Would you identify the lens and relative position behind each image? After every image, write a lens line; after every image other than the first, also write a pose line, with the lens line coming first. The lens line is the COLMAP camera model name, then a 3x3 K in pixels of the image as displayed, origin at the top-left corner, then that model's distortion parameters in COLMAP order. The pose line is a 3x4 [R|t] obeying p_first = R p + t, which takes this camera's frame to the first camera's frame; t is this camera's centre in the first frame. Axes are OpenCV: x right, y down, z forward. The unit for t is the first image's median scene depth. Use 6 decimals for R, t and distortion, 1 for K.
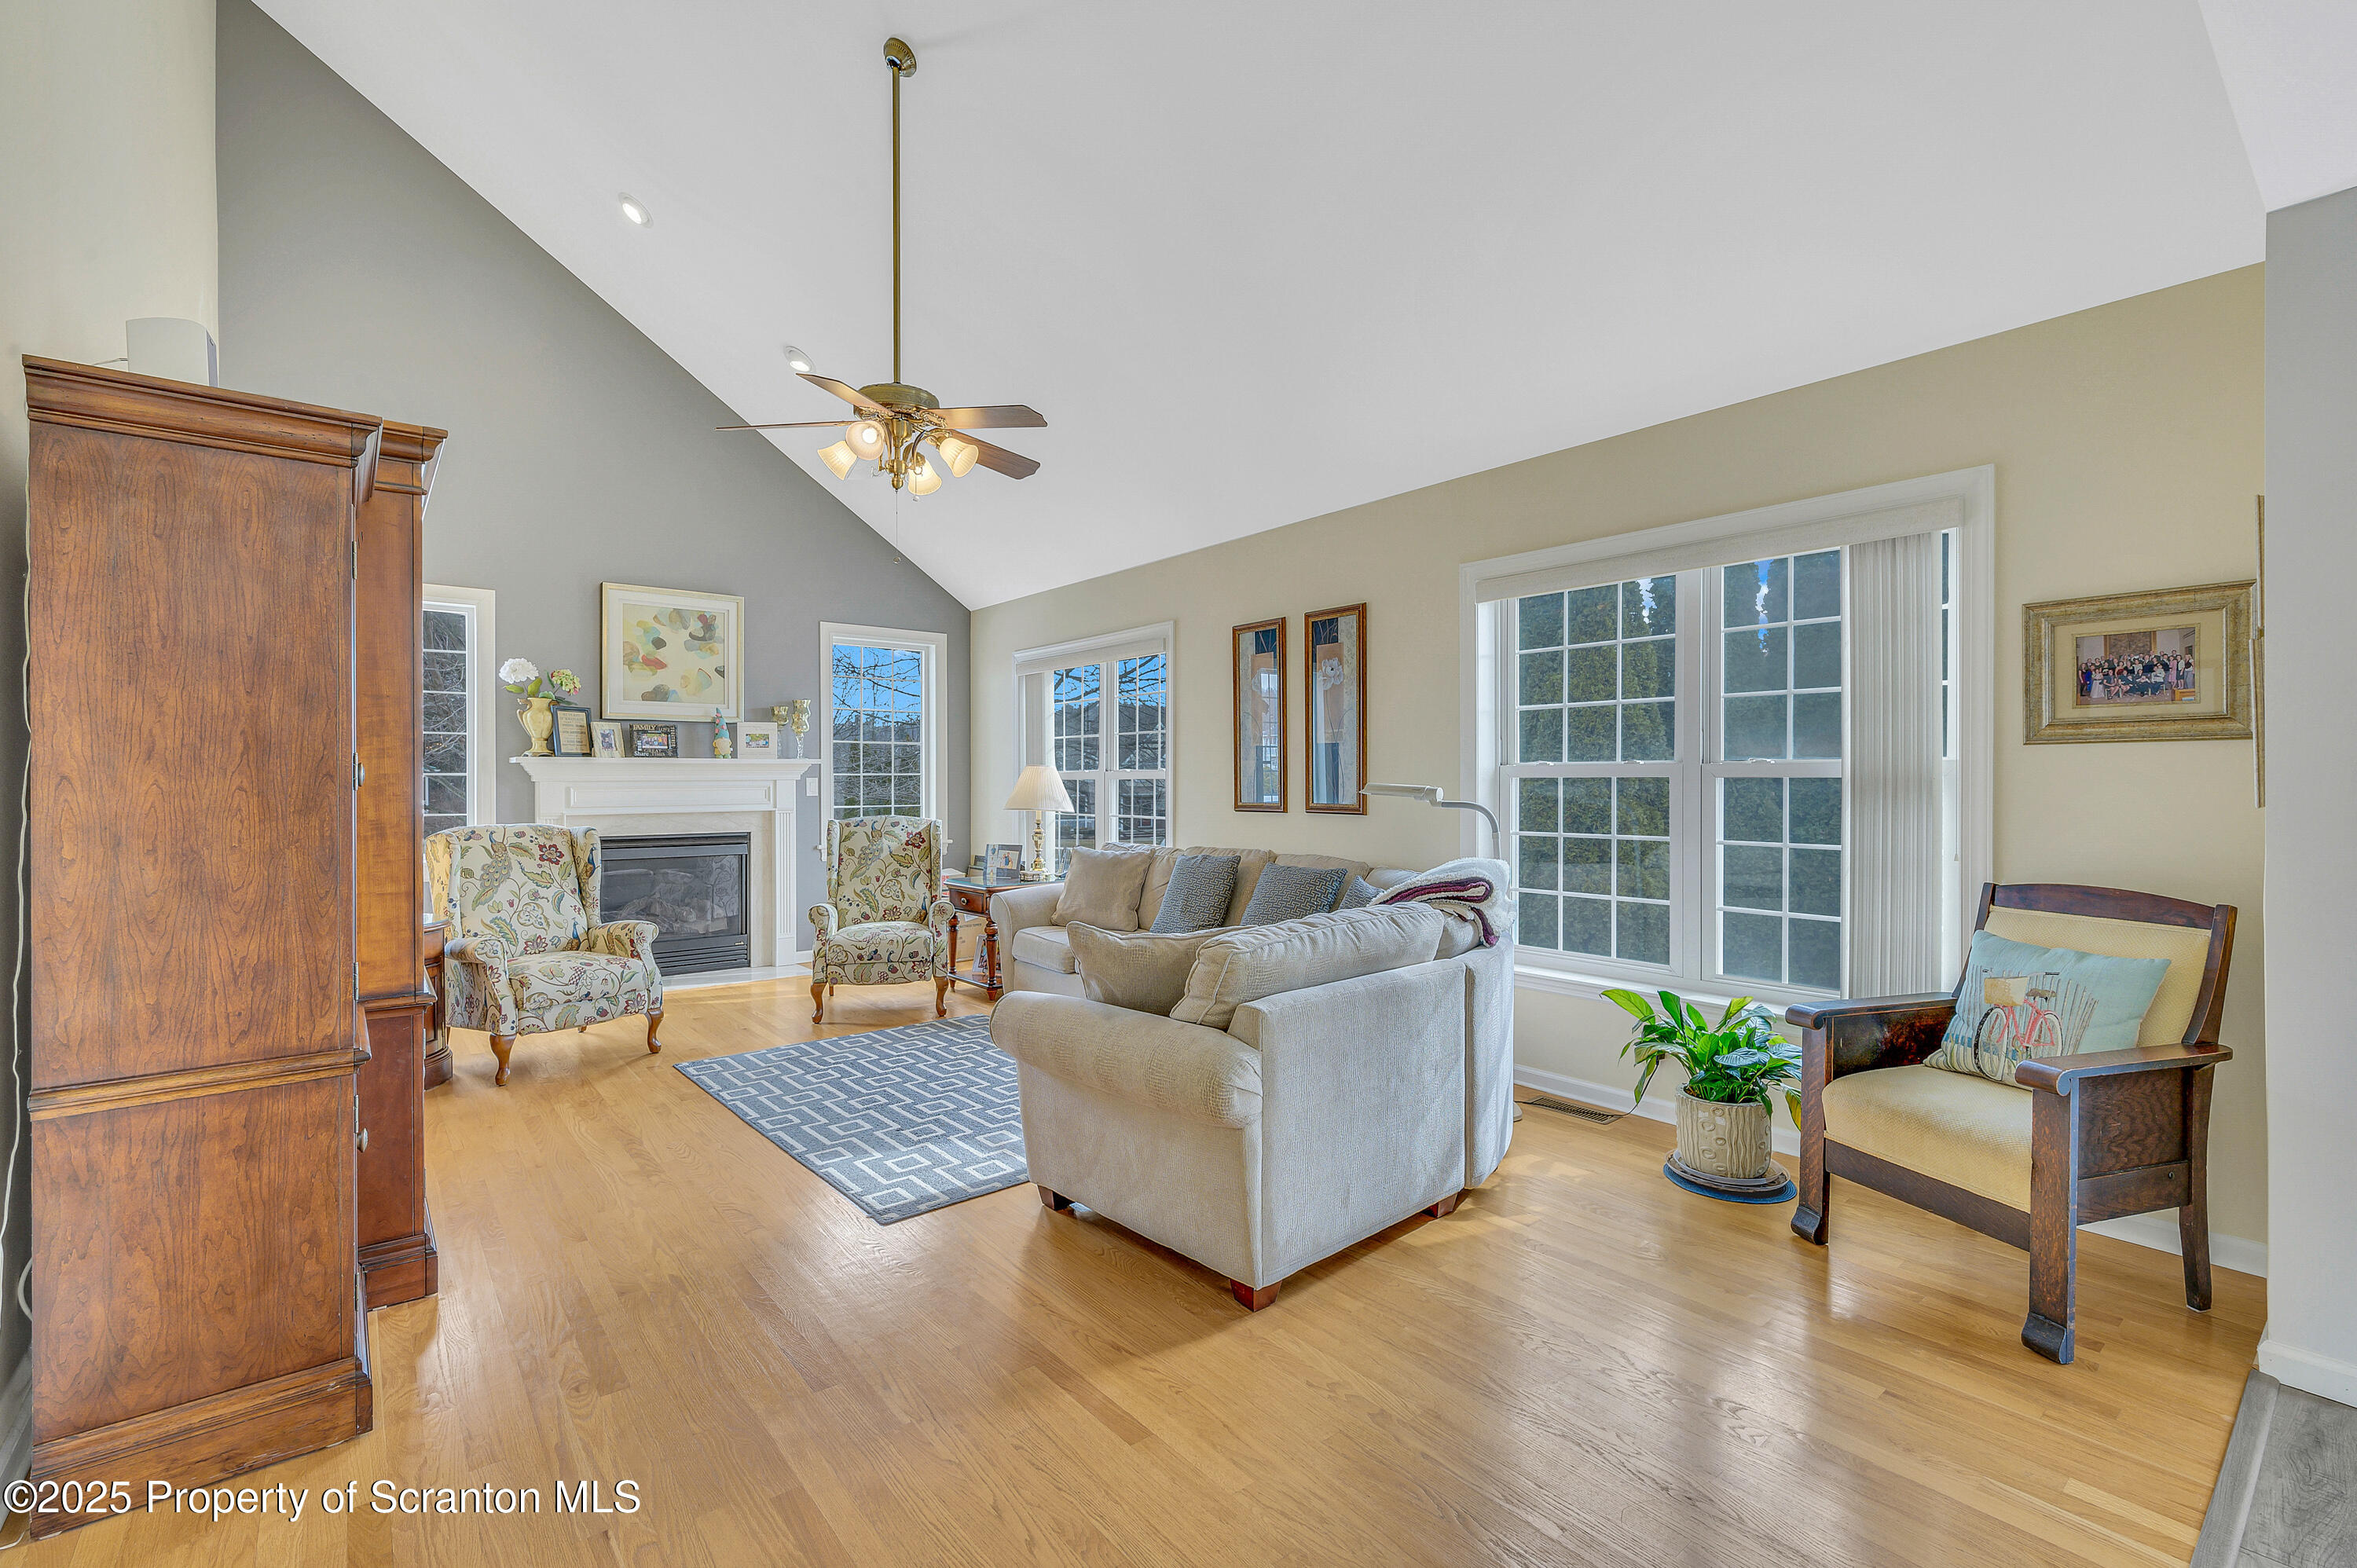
lens RADIAL K [[1040.0, 0, 1178.5], [0, 1040.0, 784.0], [0, 0, 1]] dist [0.000393, 0.000069]
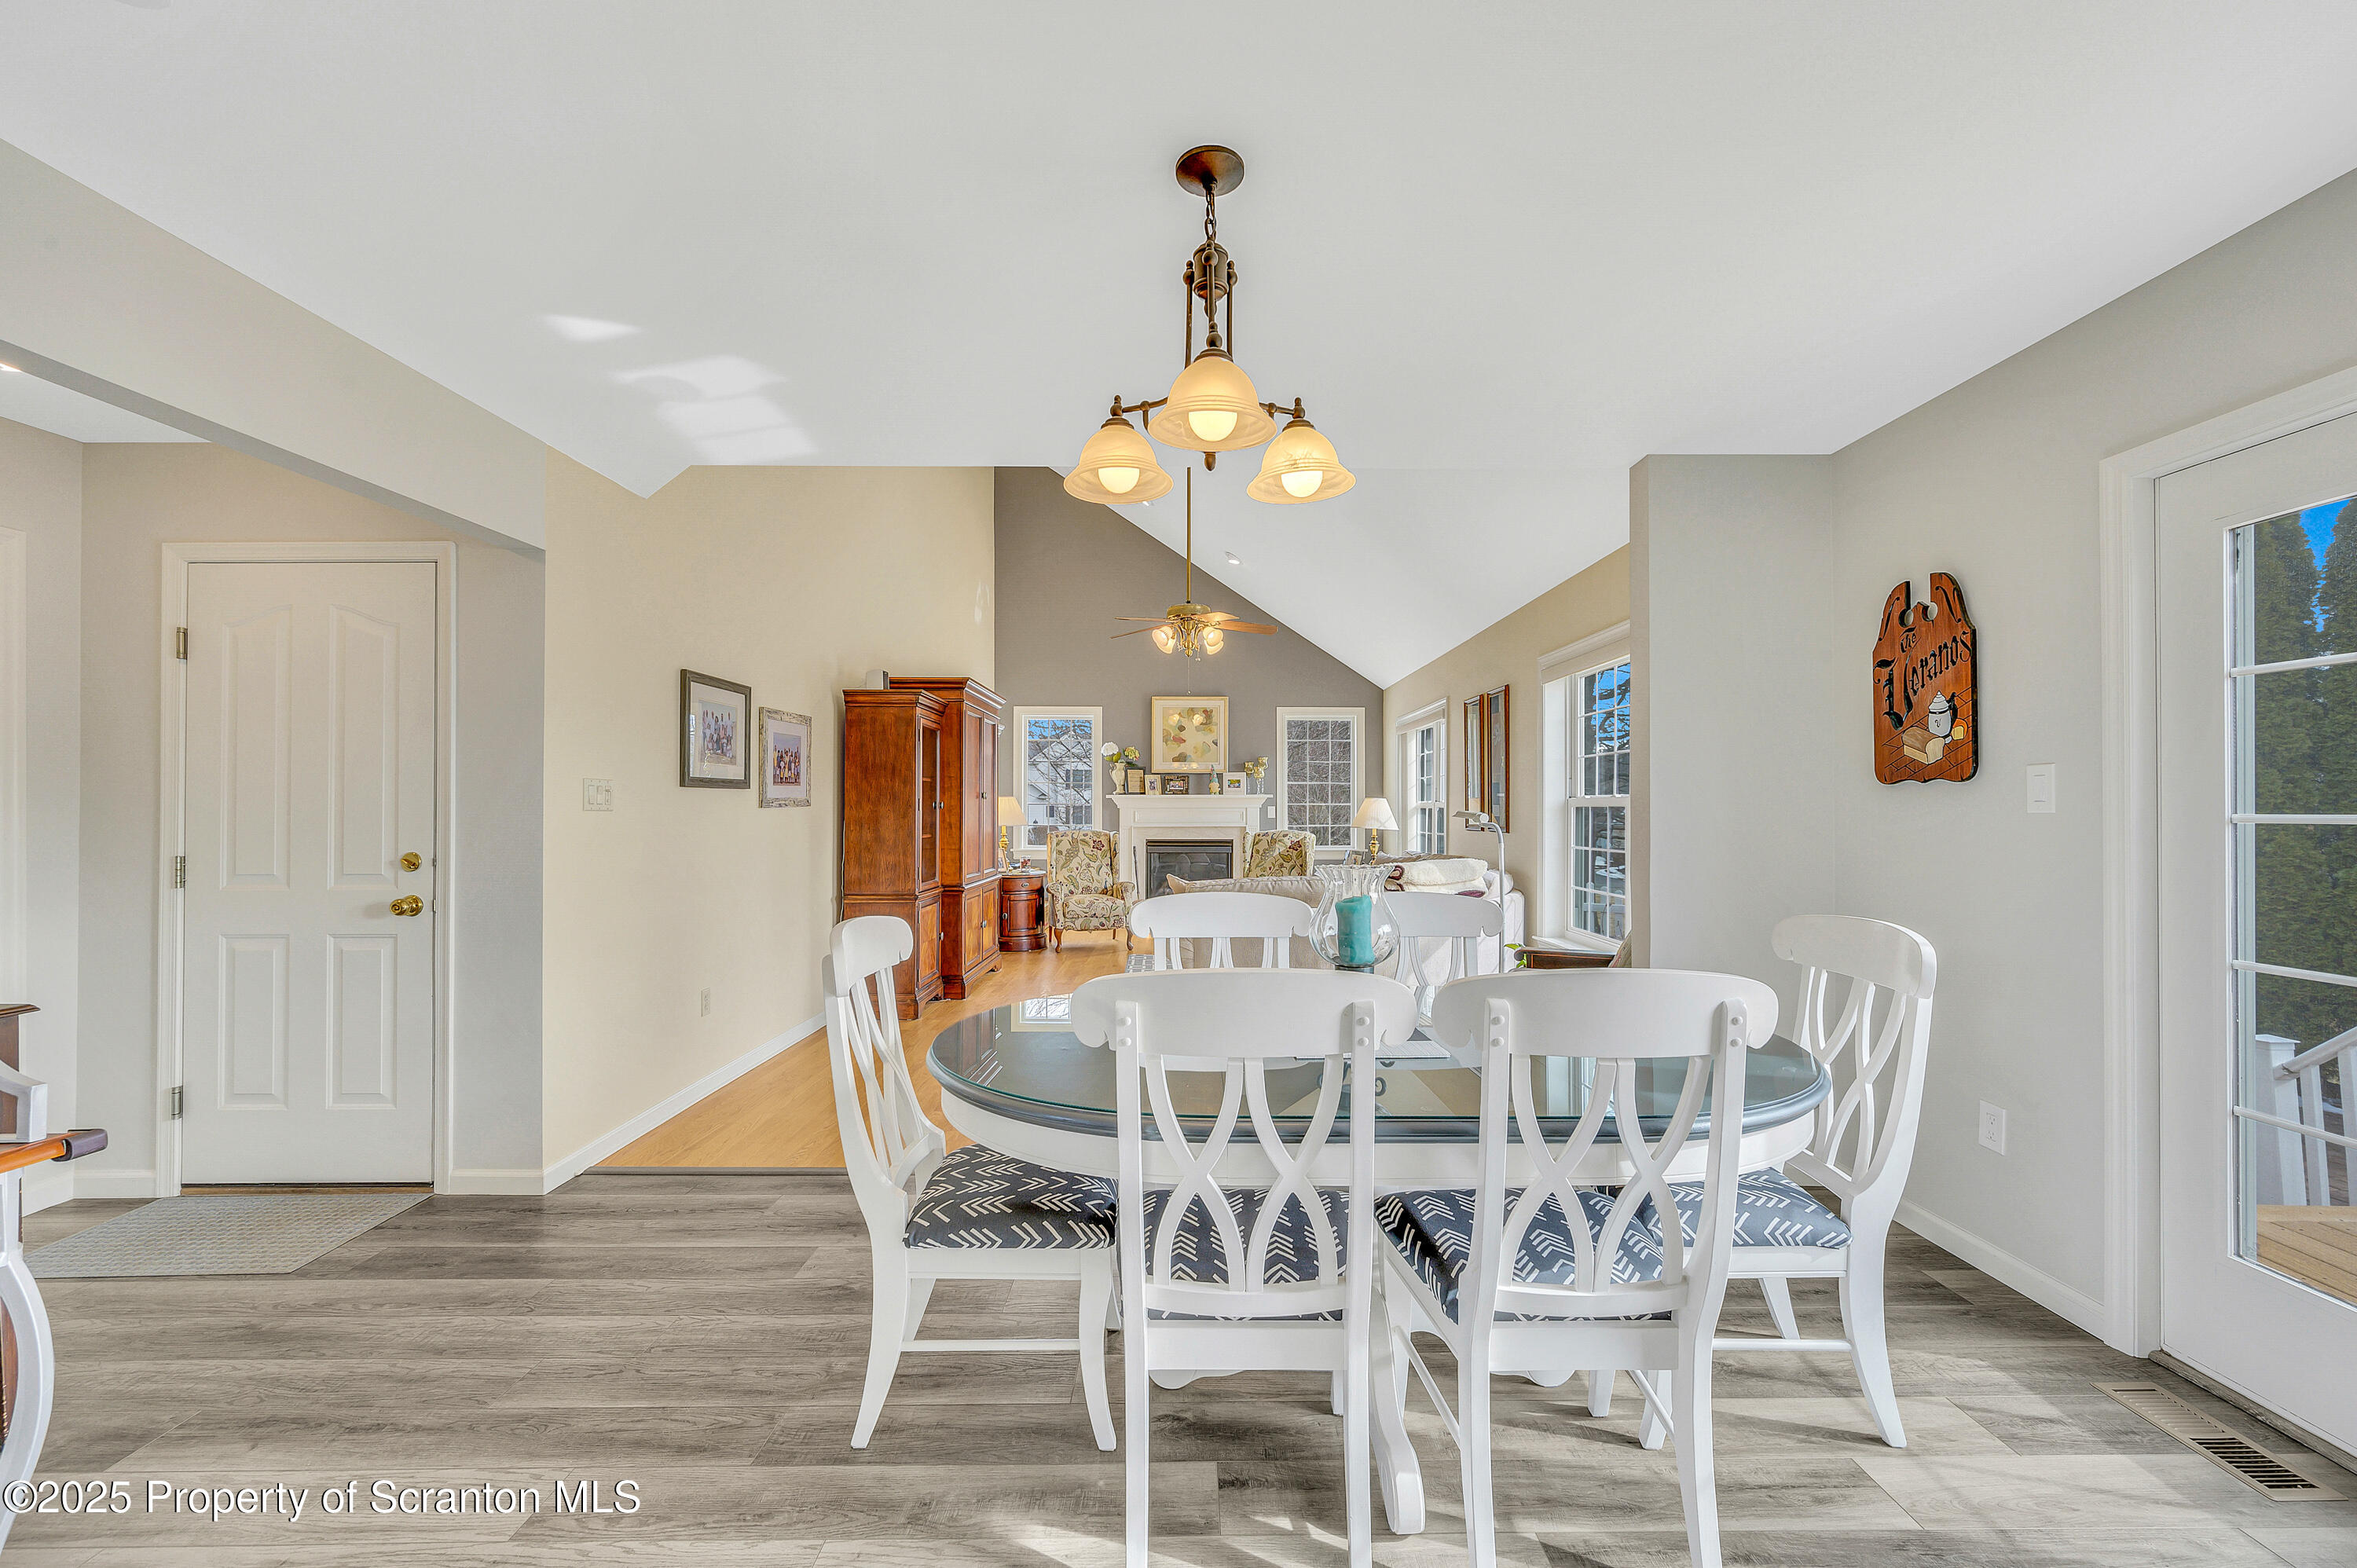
lens RADIAL K [[932.1, 0, 1175.0], [0, 932.1, 784.1], [0, 0, 1]] dist [-0.000096, 0.000090]
pose [[0.766925, -0.014660, -0.641569, 0.502894], [-0.004146, 0.999605, -0.027798, 0.000558], [0.641723, 0.023979, 0.766562, -0.201025]]
